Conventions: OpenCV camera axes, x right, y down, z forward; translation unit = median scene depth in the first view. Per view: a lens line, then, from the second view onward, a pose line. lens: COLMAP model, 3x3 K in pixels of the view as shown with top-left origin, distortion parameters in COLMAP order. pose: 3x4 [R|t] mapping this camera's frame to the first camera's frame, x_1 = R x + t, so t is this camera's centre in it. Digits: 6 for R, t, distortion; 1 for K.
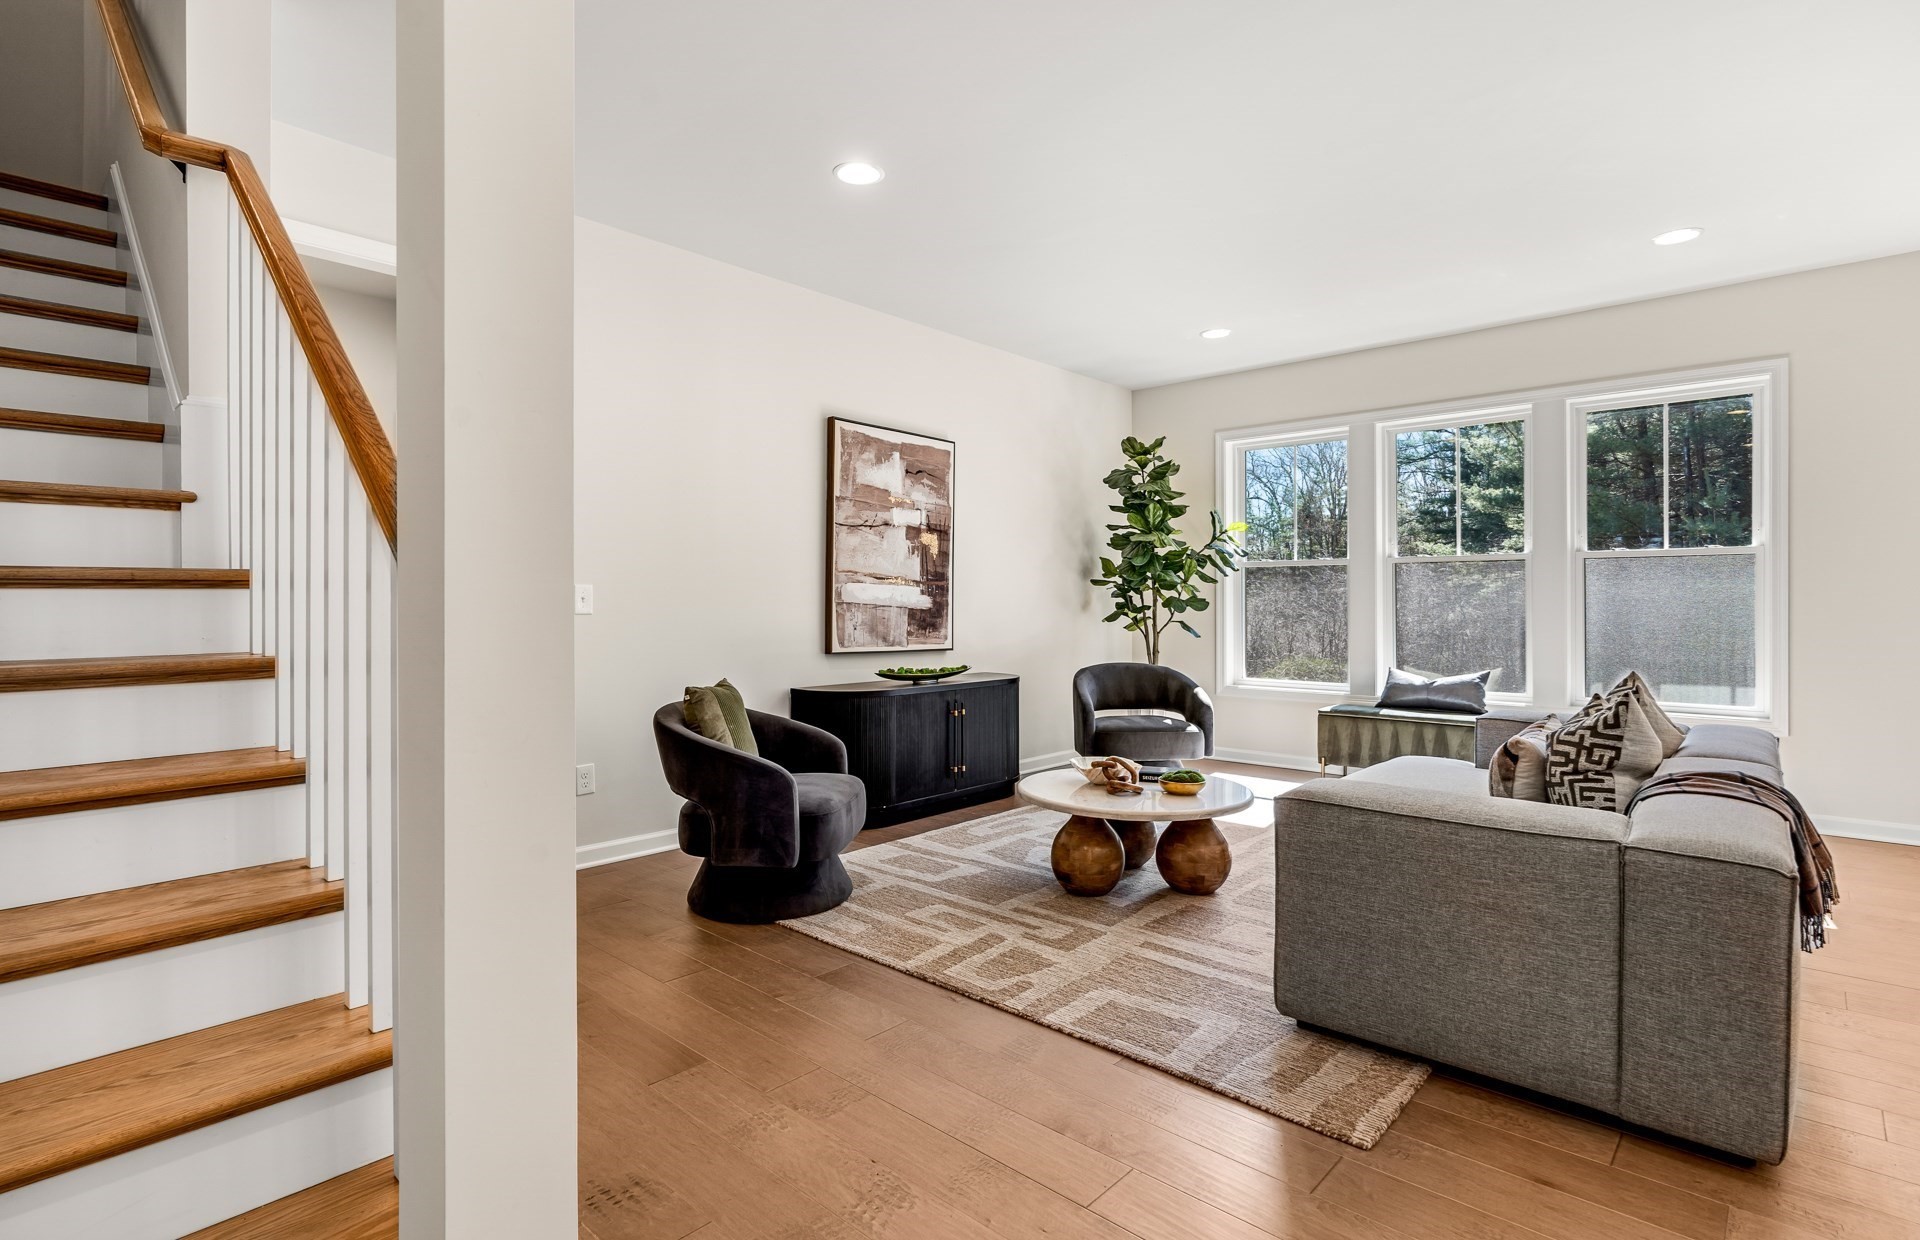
lens RADIAL K [[917.3, 0, 945.9], [0, 917.3, 608.8], [0, 0, 1]] dist [-0.001838, 0.000968]
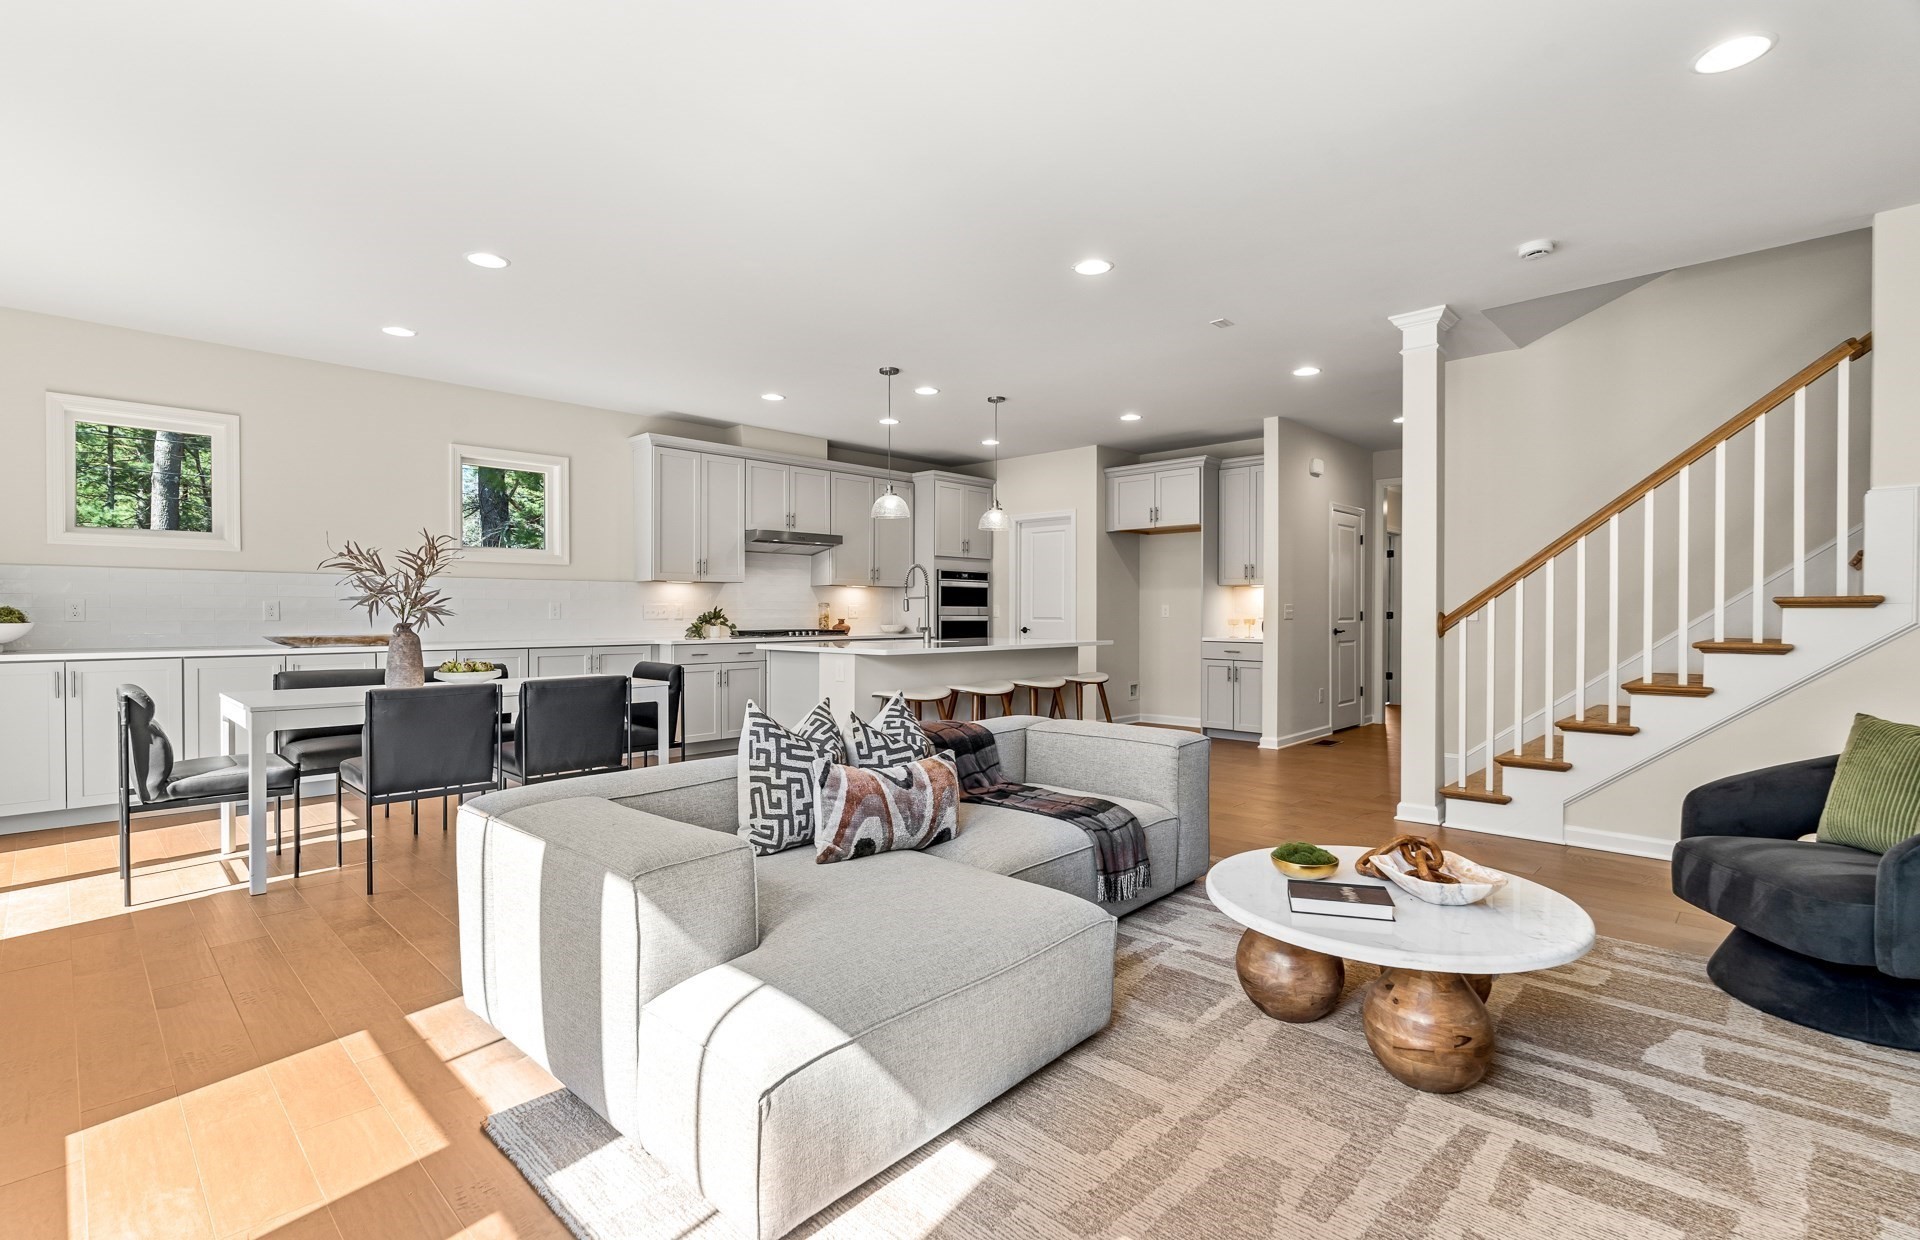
lens RADIAL K [[884.5, 0, 967.4], [0, 884.5, 623.0], [0, 0, 1]] dist [-0.009775, 0.001856]
pose [[-0.999997, -0.001920, -0.001791, 0.358949], [-0.001939, 0.999937, 0.011036, -0.004530], [0.001769, 0.011040, -0.999937, 1.155141]]
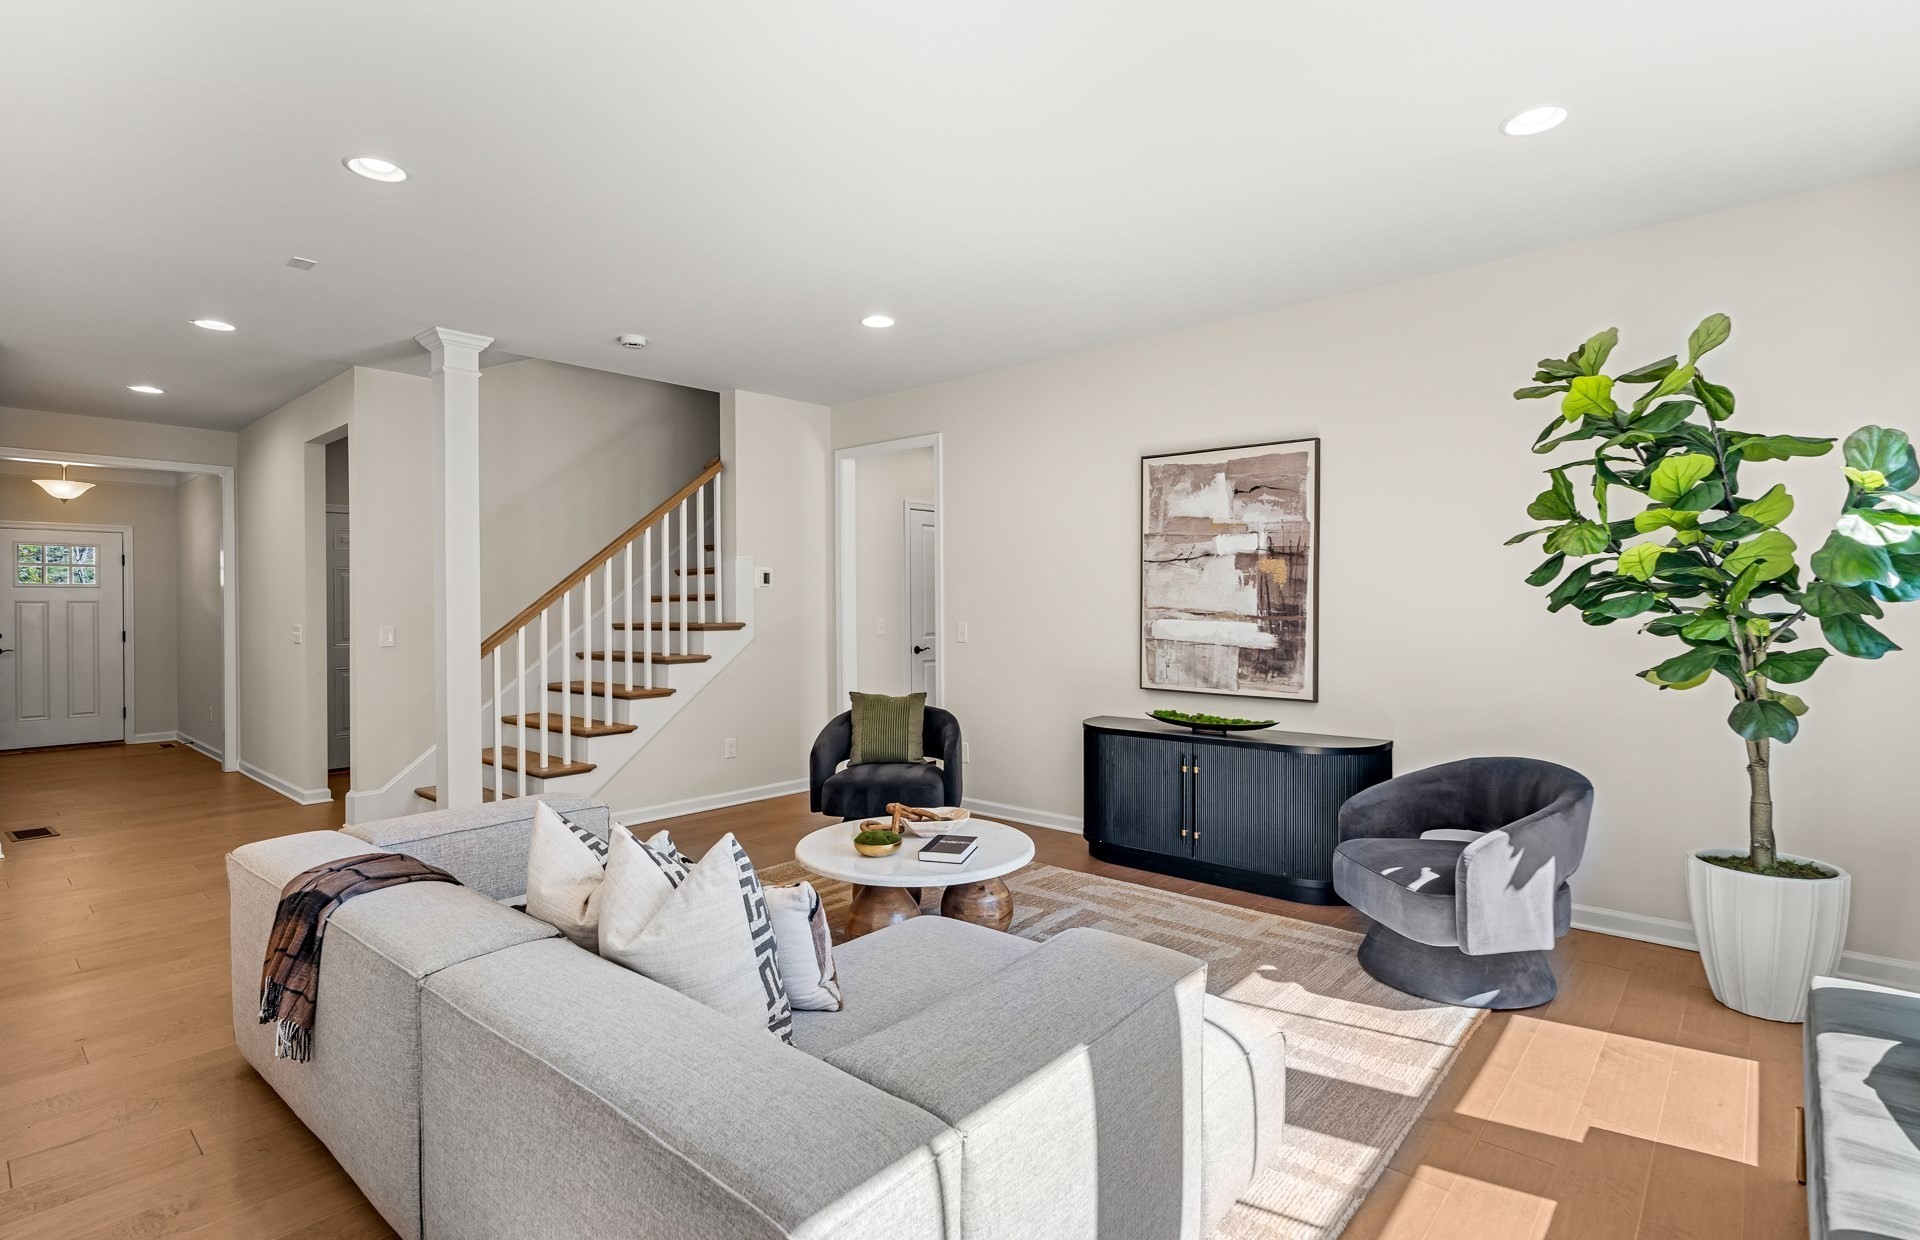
lens RADIAL K [[917.3, 0, 967.7], [0, 917.3, 610.4], [0, 0, 1]] dist [-0.001838, 0.000968]
pose [[0.039887, 0.005054, -0.999191, 0.835270], [0.000670, 0.999987, 0.005084, -0.041071], [0.999204, -0.000873, 0.039883, 0.716861]]
